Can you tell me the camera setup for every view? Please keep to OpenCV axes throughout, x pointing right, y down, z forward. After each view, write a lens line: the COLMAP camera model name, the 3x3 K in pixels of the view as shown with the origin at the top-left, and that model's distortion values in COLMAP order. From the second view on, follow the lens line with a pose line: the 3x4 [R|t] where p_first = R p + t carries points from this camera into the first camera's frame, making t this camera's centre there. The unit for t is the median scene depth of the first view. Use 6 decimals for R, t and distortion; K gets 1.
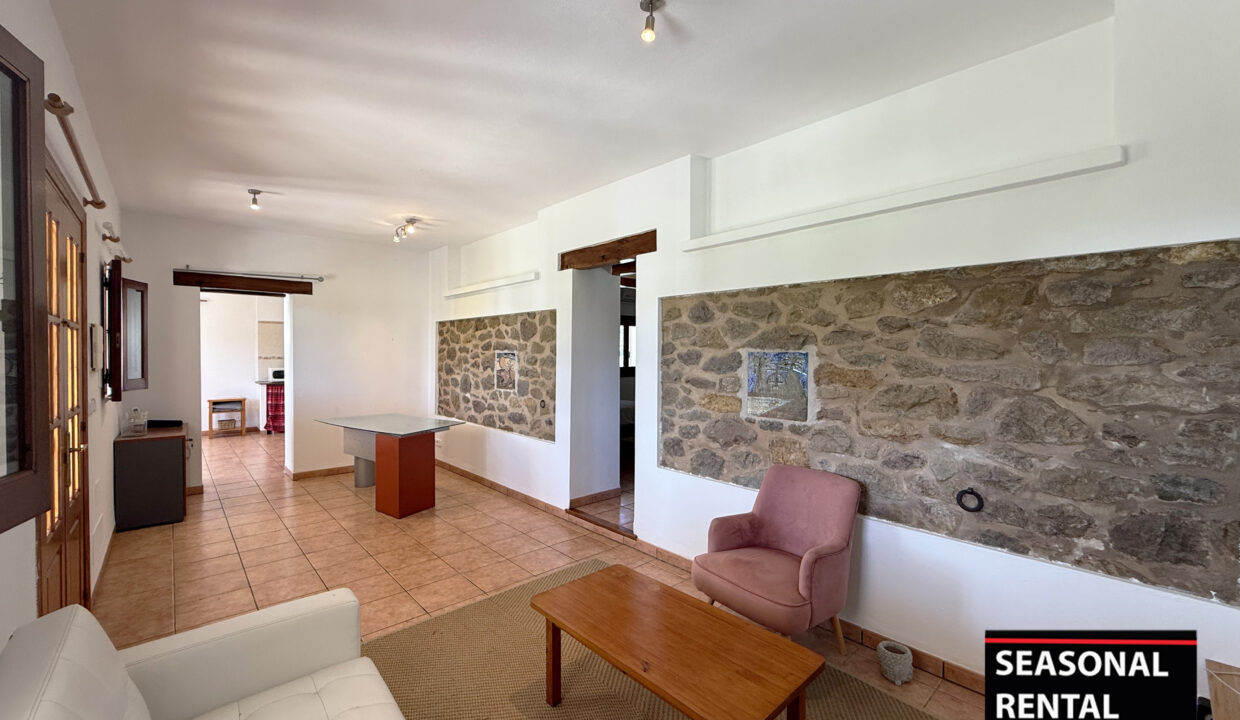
lens RADIAL K [[491.0, 0, 617.2], [0, 491.0, 360.1], [0, 0, 1]] dist [0.001240, 0.000526]
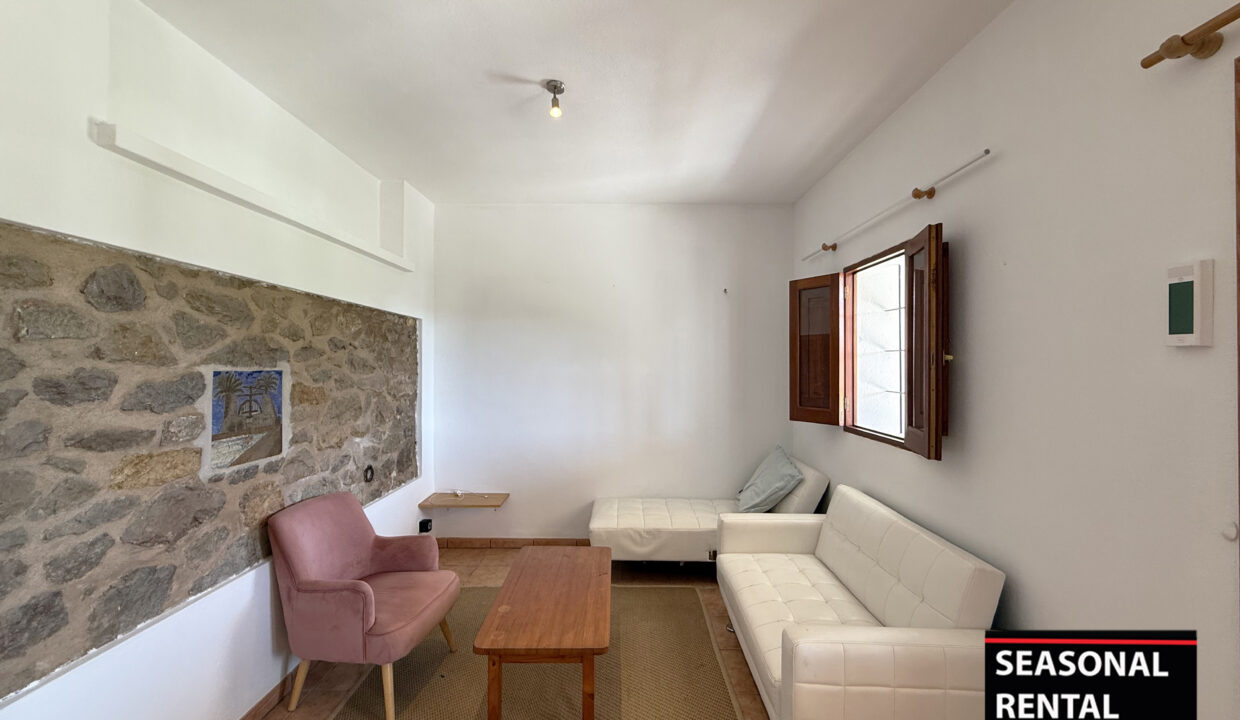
lens RADIAL K [[491.0, 0, 617.2], [0, 491.0, 360.1], [0, 0, 1]] dist [0.001240, 0.000526]
pose [[-0.730711, -0.000707, 0.682686, -0.544625], [0.002892, 0.999987, 0.004131, -0.031641], [-0.682681, 0.004993, -0.730700, 1.107553]]
